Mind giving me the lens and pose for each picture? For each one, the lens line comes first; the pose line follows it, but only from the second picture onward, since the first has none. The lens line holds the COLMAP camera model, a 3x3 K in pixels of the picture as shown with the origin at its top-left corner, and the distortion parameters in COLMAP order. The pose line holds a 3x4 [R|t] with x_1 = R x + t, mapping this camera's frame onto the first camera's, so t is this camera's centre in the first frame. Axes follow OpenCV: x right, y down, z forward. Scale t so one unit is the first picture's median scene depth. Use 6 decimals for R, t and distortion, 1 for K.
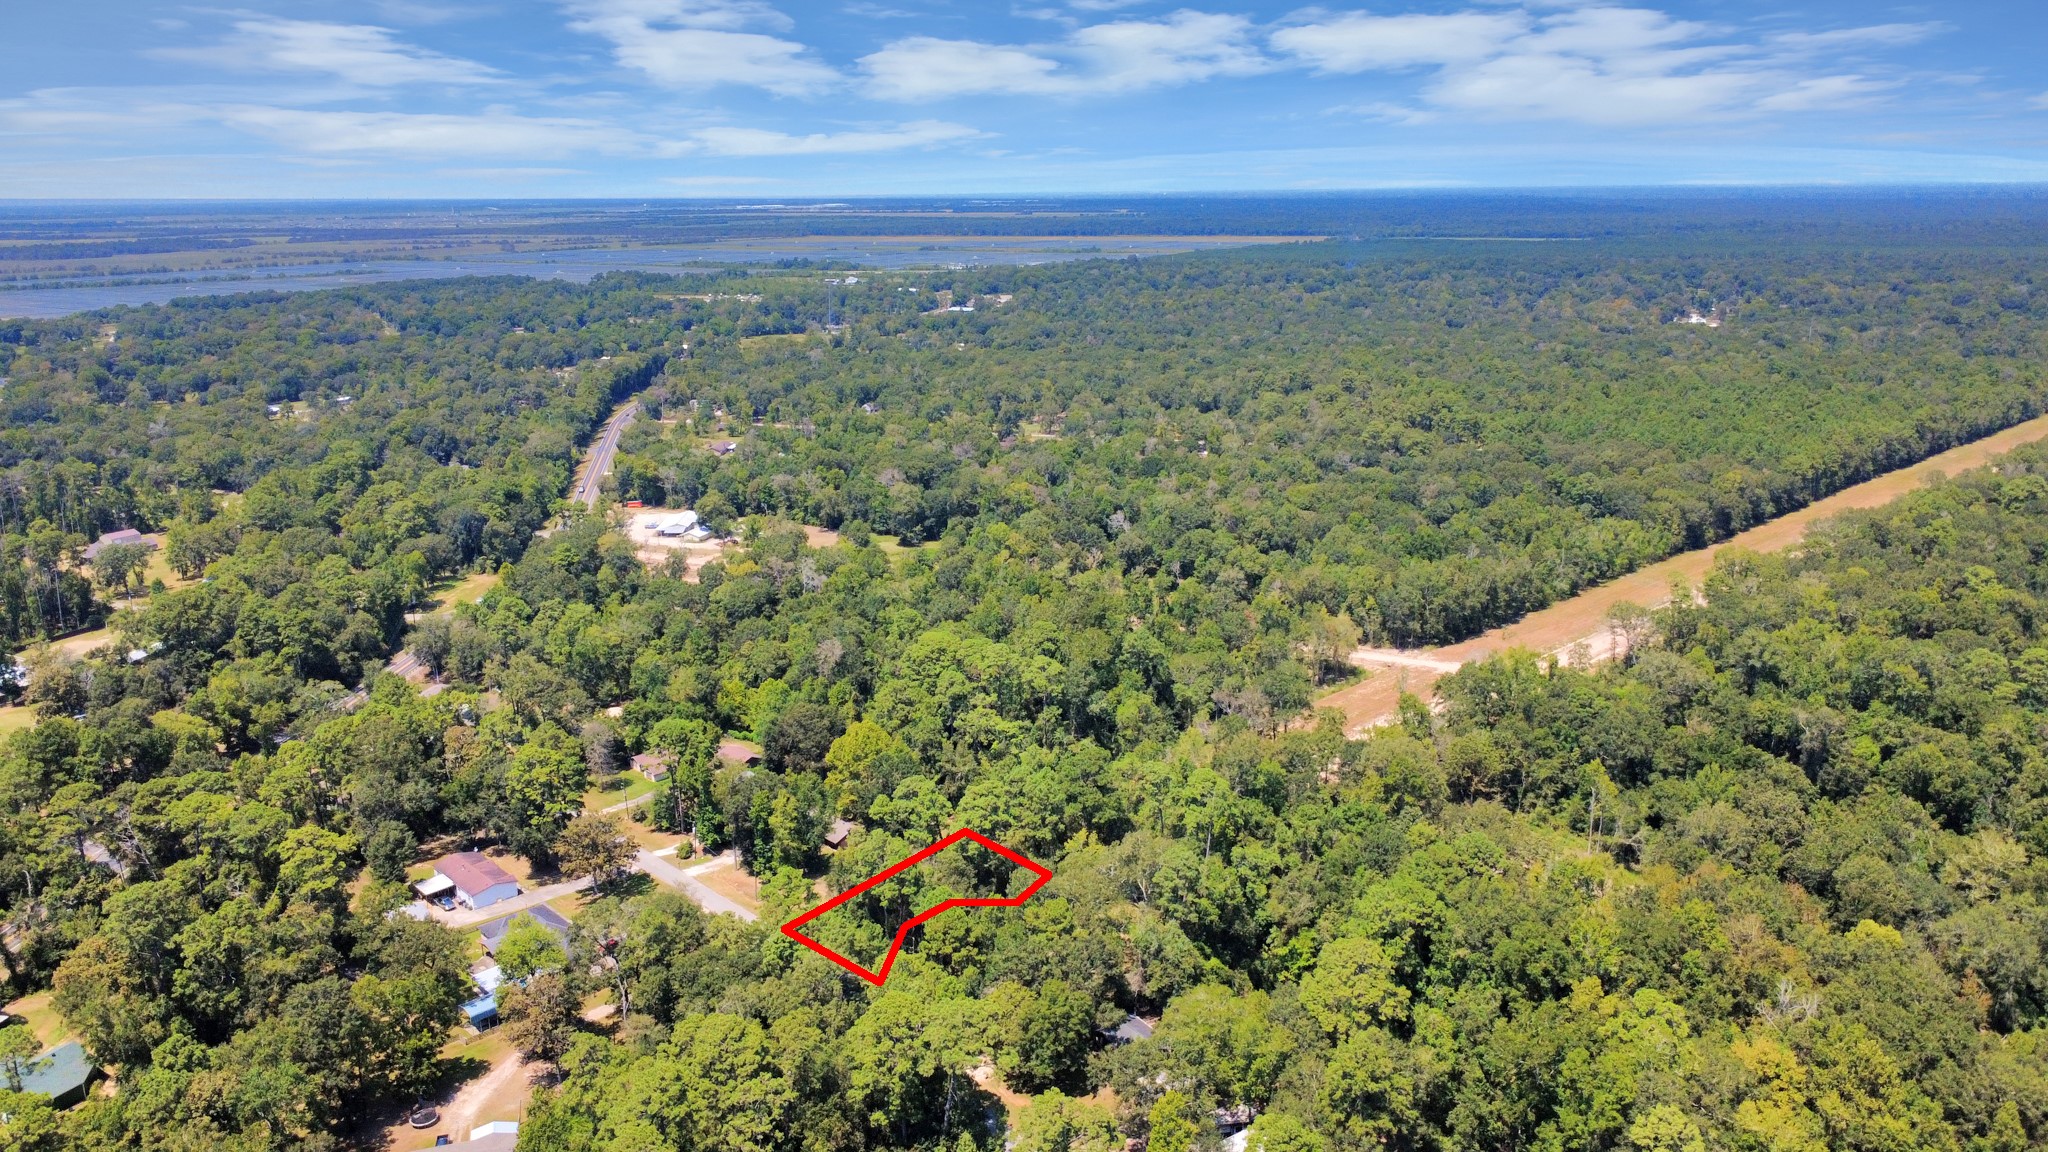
lens RADIAL K [[1495.9, 0, 1028.0], [0, 1495.9, 564.2], [0, 0, 1]] dist [0.011613, -0.006559]
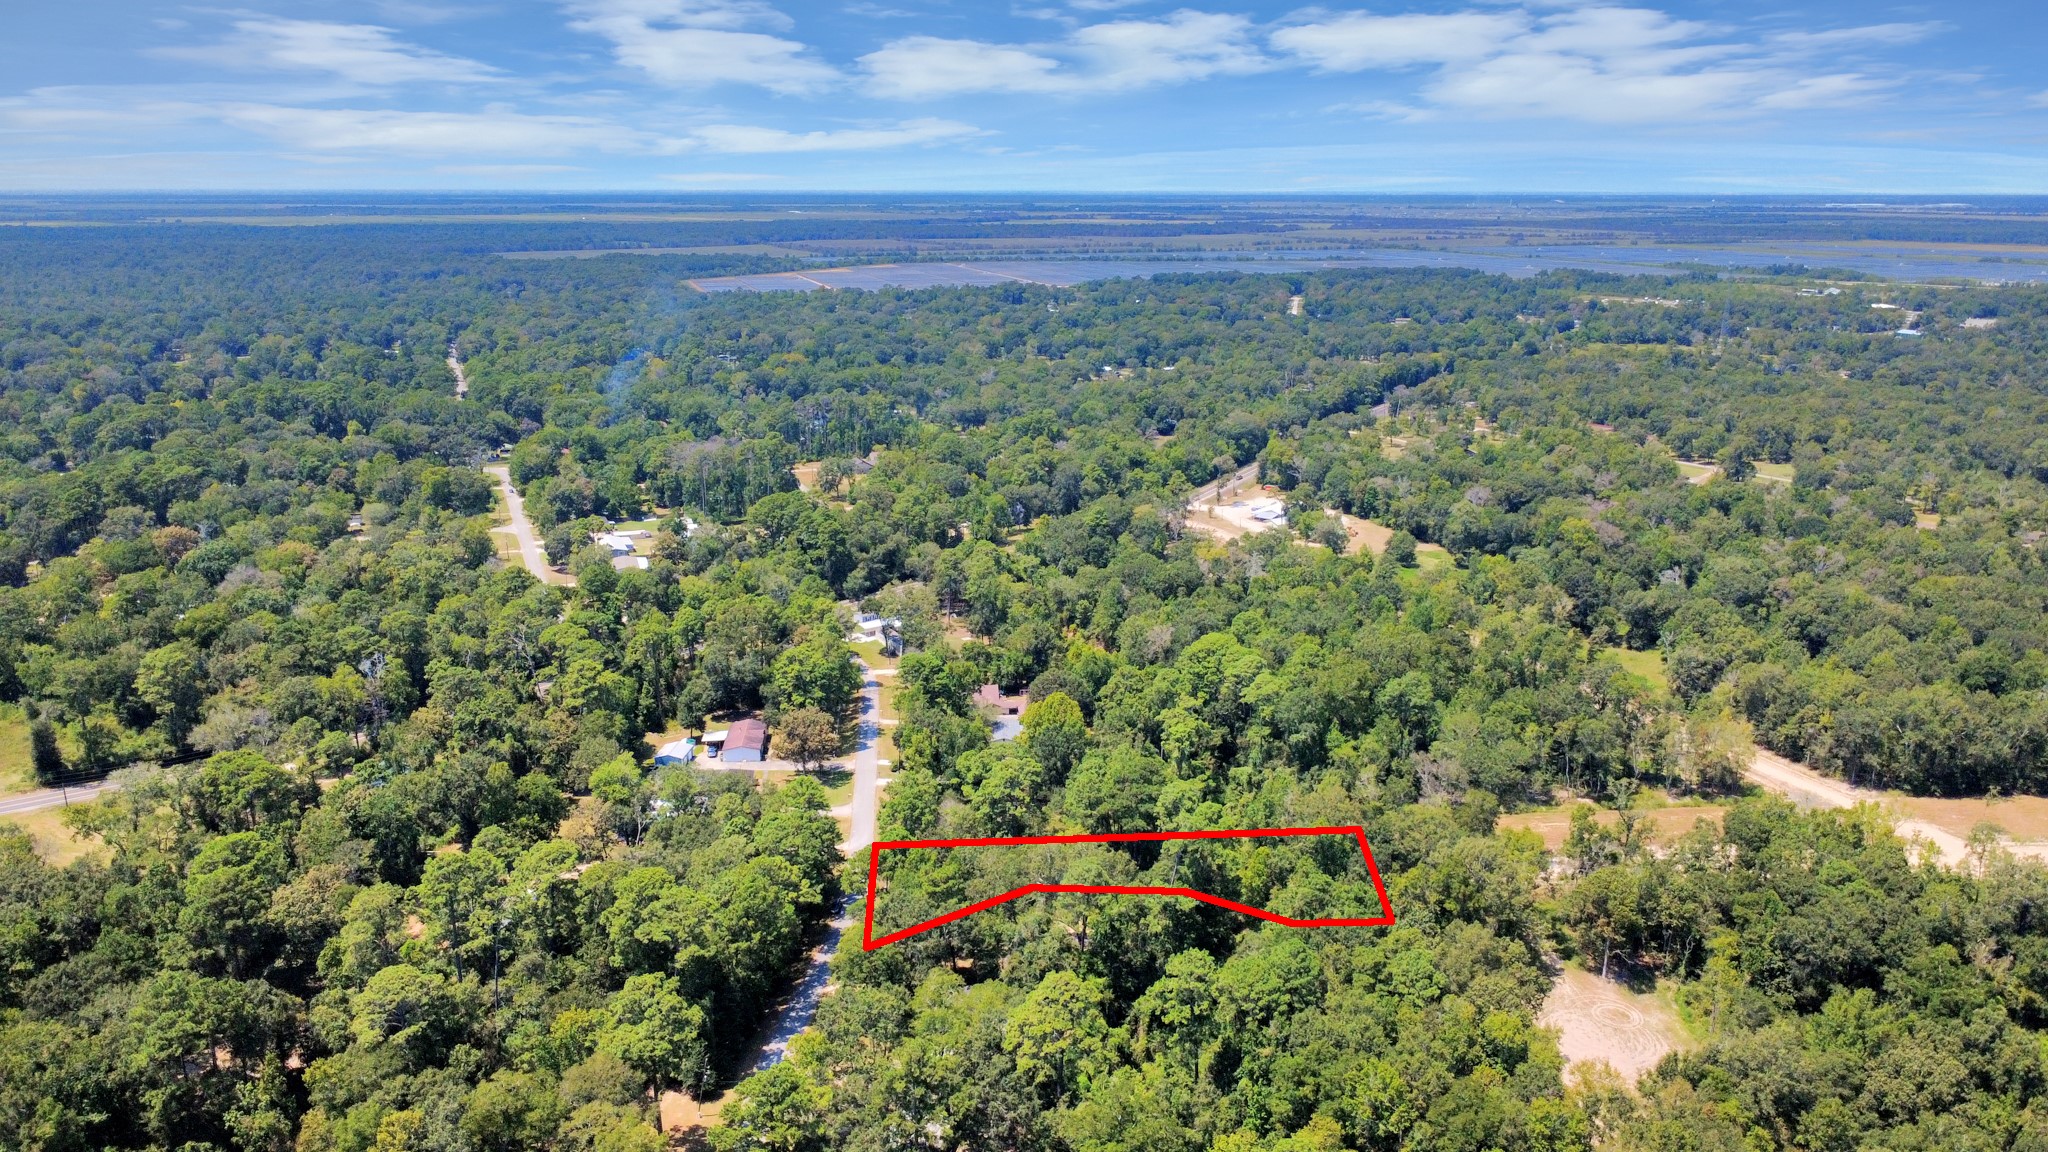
lens RADIAL K [[1495.9, 0, 1028.0], [0, 1495.9, 564.2], [0, 0, 1]] dist [0.011613, -0.006559]
pose [[0.779000, 0.169351, -0.603721, 0.506352], [-0.166223, 0.984163, 0.061587, -0.048171], [0.604589, 0.052376, 0.794813, 0.125576]]
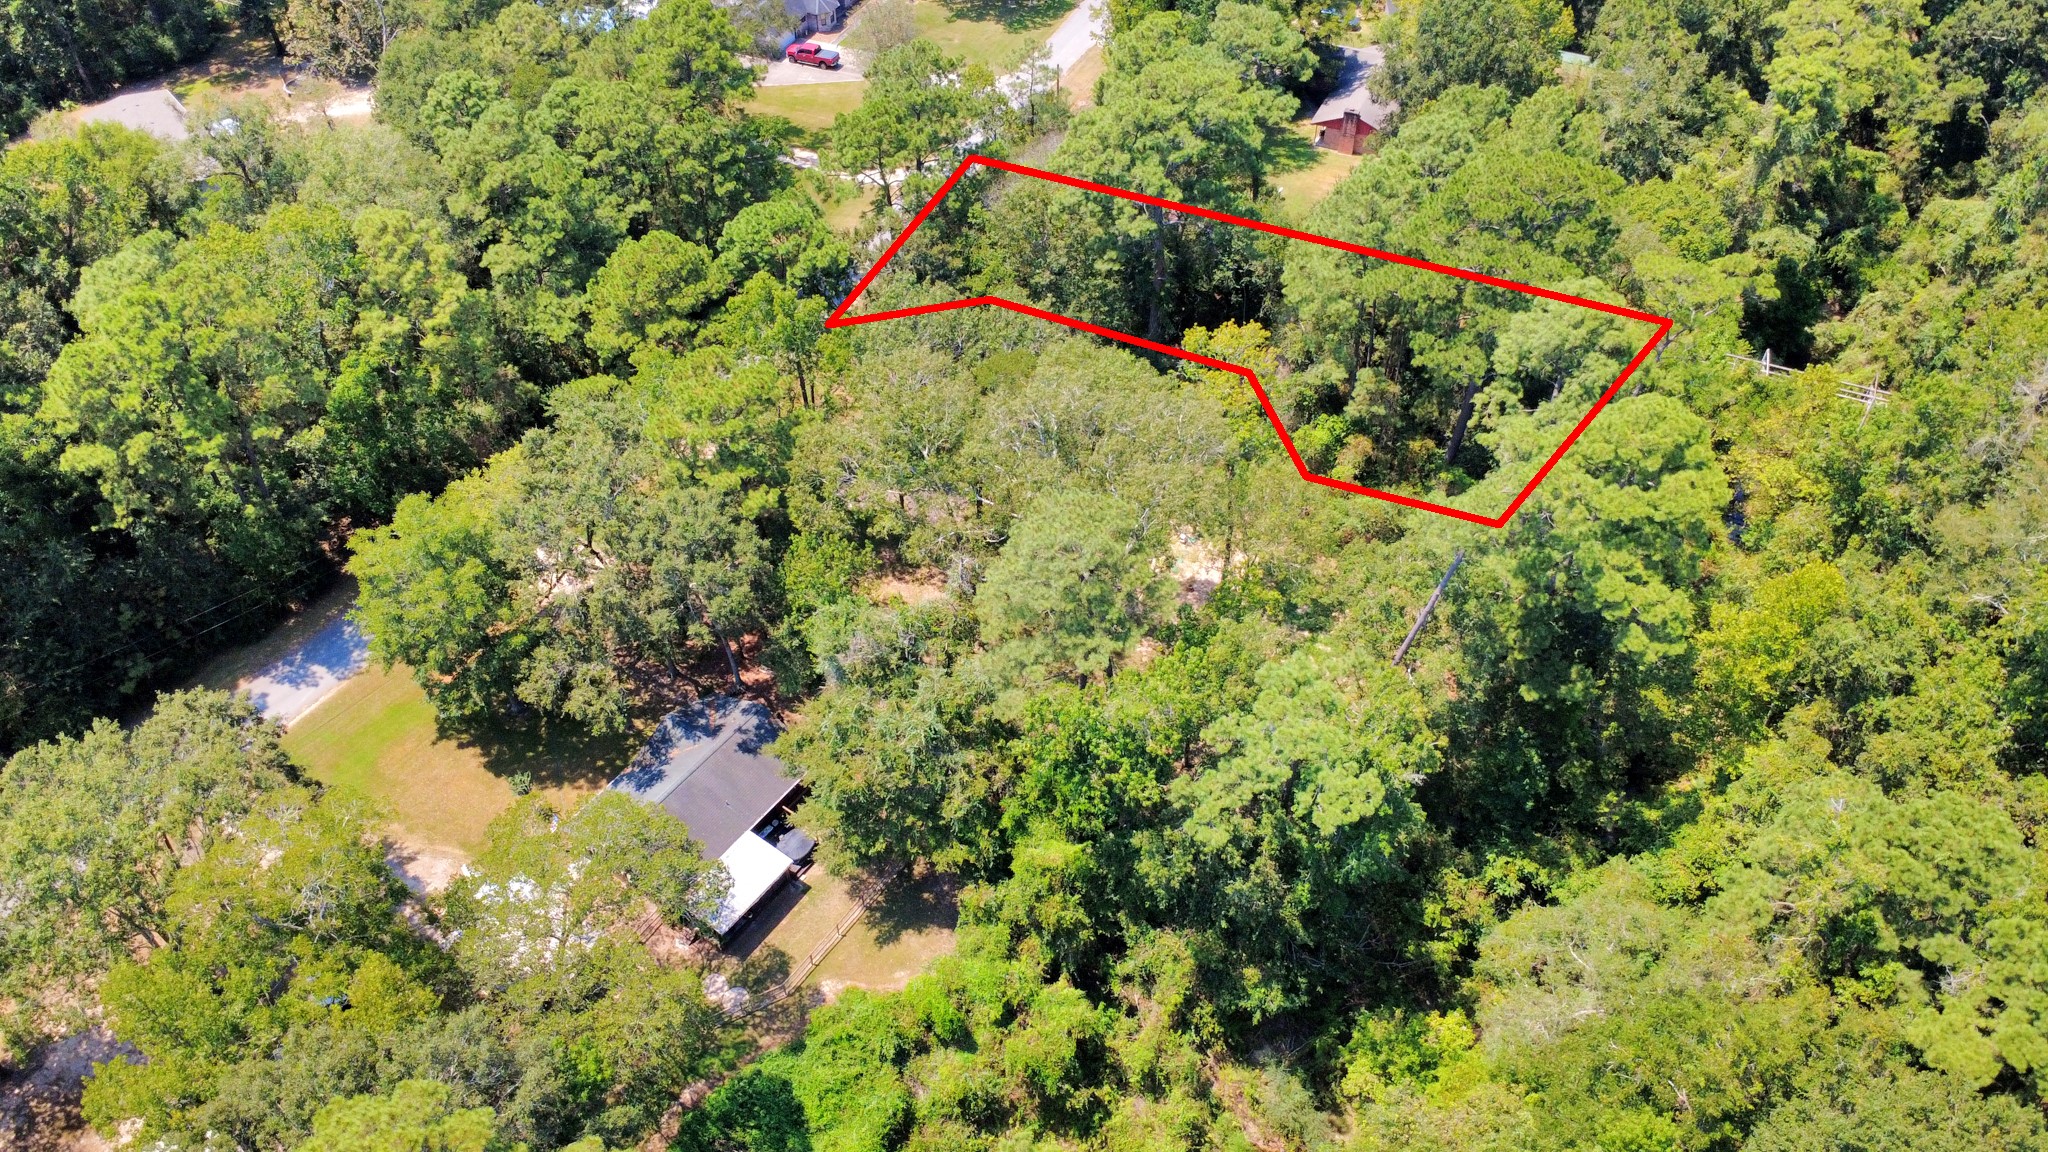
lens RADIAL K [[1495.9, 0, 1028.0], [0, 1495.9, 564.2], [0, 0, 1]] dist [0.011613, -0.006559]
pose [[0.383006, 0.657464, -0.648882, 0.227866], [-0.227717, 0.747968, 0.623449, 0.015892], [0.895238, -0.091023, 0.436192, 0.674938]]
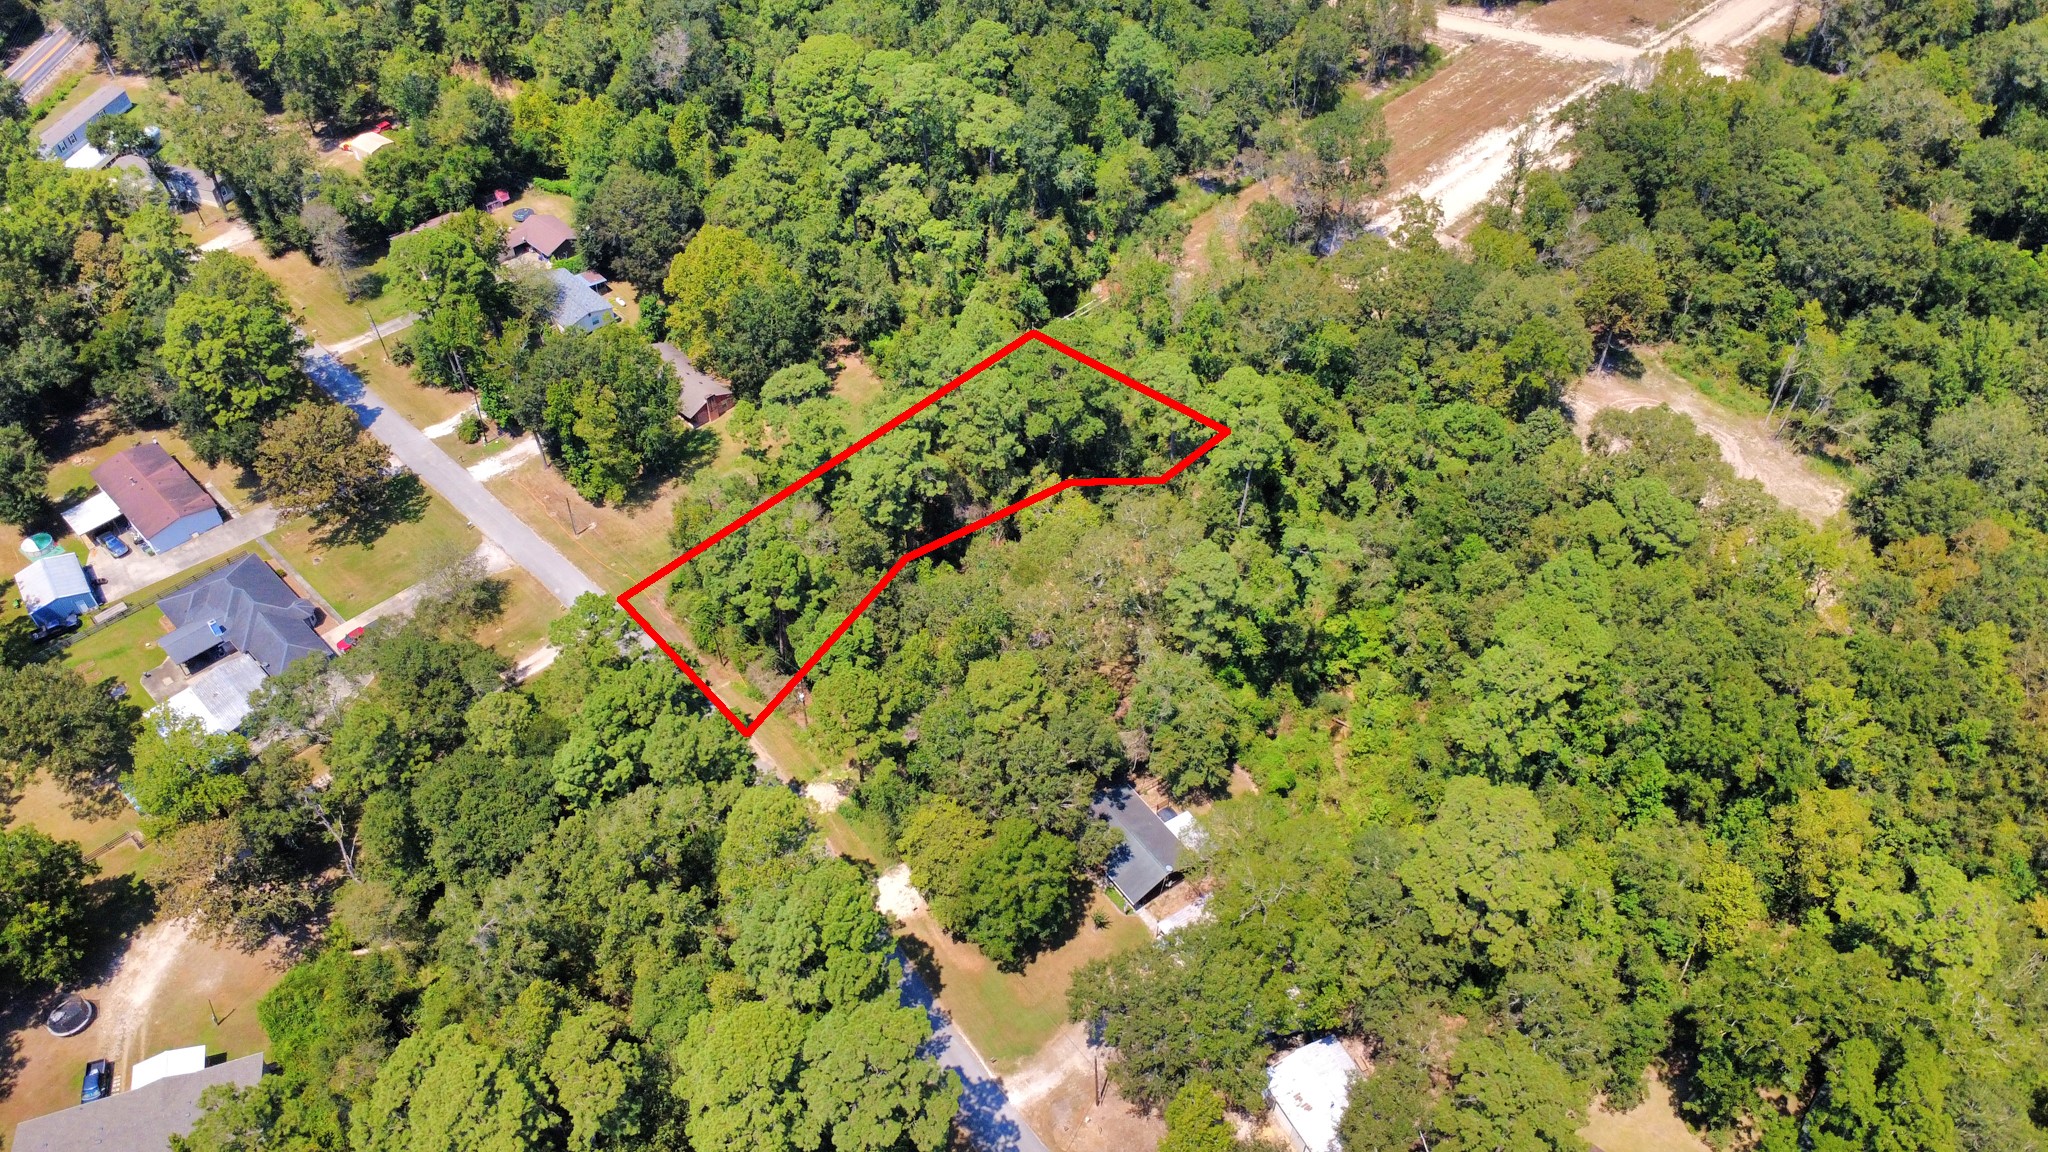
lens RADIAL K [[1495.9, 0, 1028.0], [0, 1495.9, 564.2], [0, 0, 1]] dist [0.011613, -0.006559]
pose [[0.999263, -0.015596, 0.035072, 0.001543], [-0.004071, 0.865515, 0.500867, -0.096847], [-0.038167, -0.500641, 0.864813, 0.351353]]
